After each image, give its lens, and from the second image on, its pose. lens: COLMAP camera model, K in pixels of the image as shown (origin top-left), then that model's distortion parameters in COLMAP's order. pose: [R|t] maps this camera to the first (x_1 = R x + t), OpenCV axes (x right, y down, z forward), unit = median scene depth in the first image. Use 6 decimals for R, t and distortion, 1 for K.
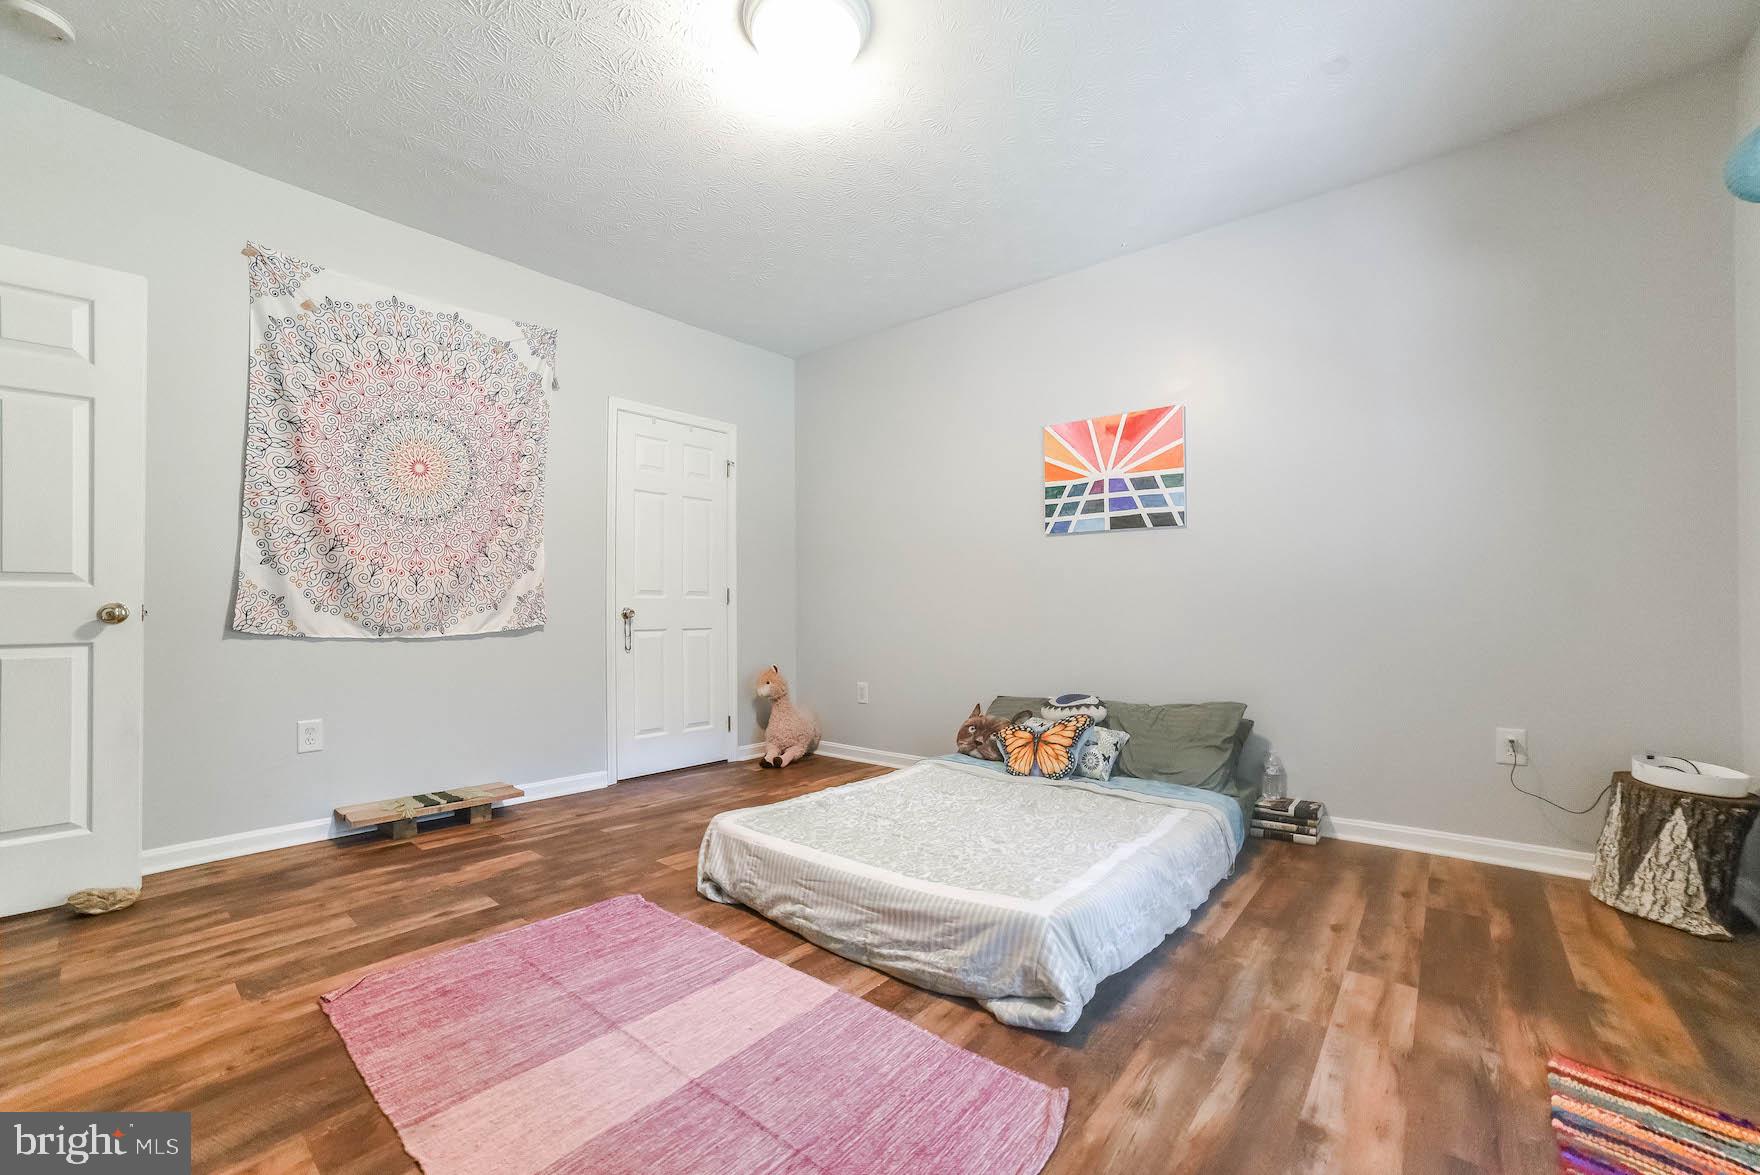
lens RADIAL K [[710.8, 0, 882.1], [0, 710.8, 596.8], [0, 0, 1]] dist [-0.099188, 0.044523]
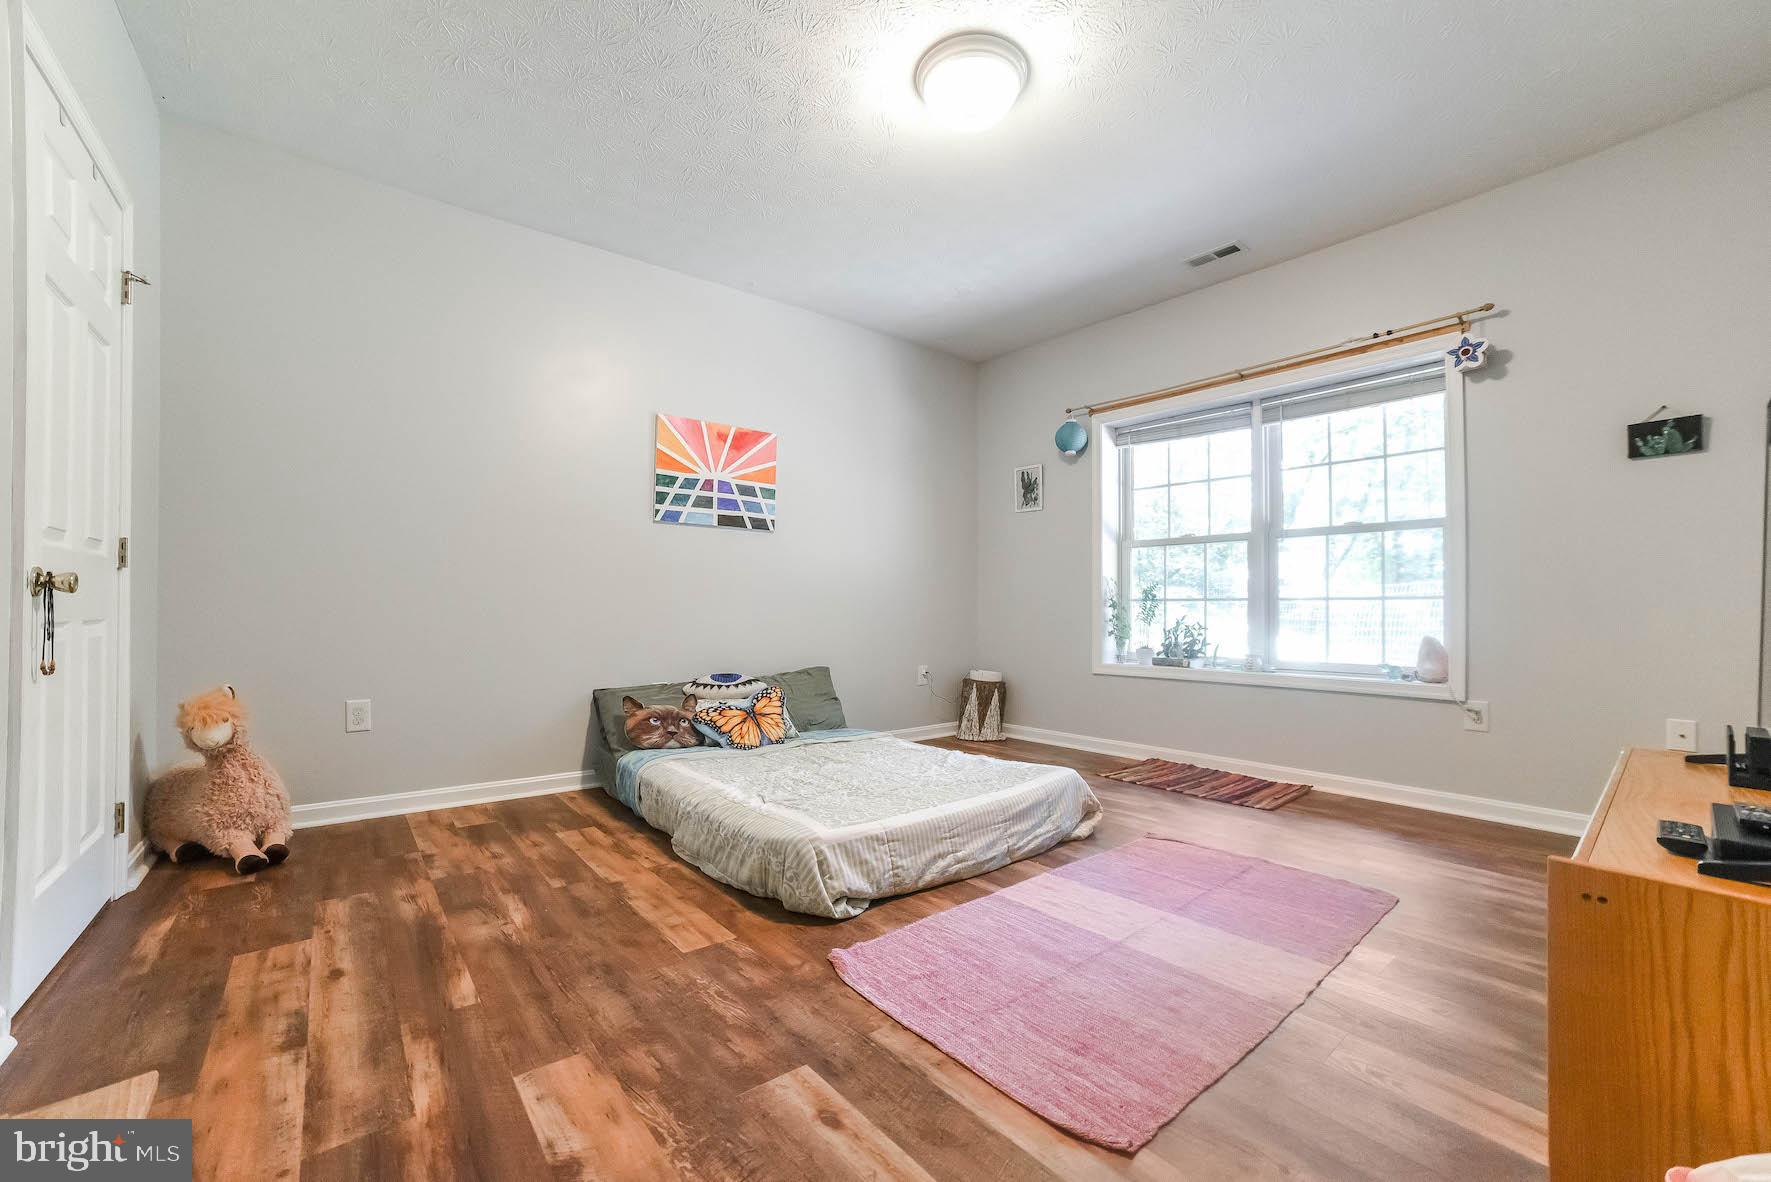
lens RADIAL K [[704.1, 0, 886.8], [0, 704.1, 600.5], [0, 0, 1]] dist [-0.091366, 0.036020]
pose [[0.196267, 0.015291, 0.980431, -0.747711], [-0.025579, 0.999618, -0.010470, 0.029796], [-0.980217, -0.023024, 0.196583, 0.539284]]
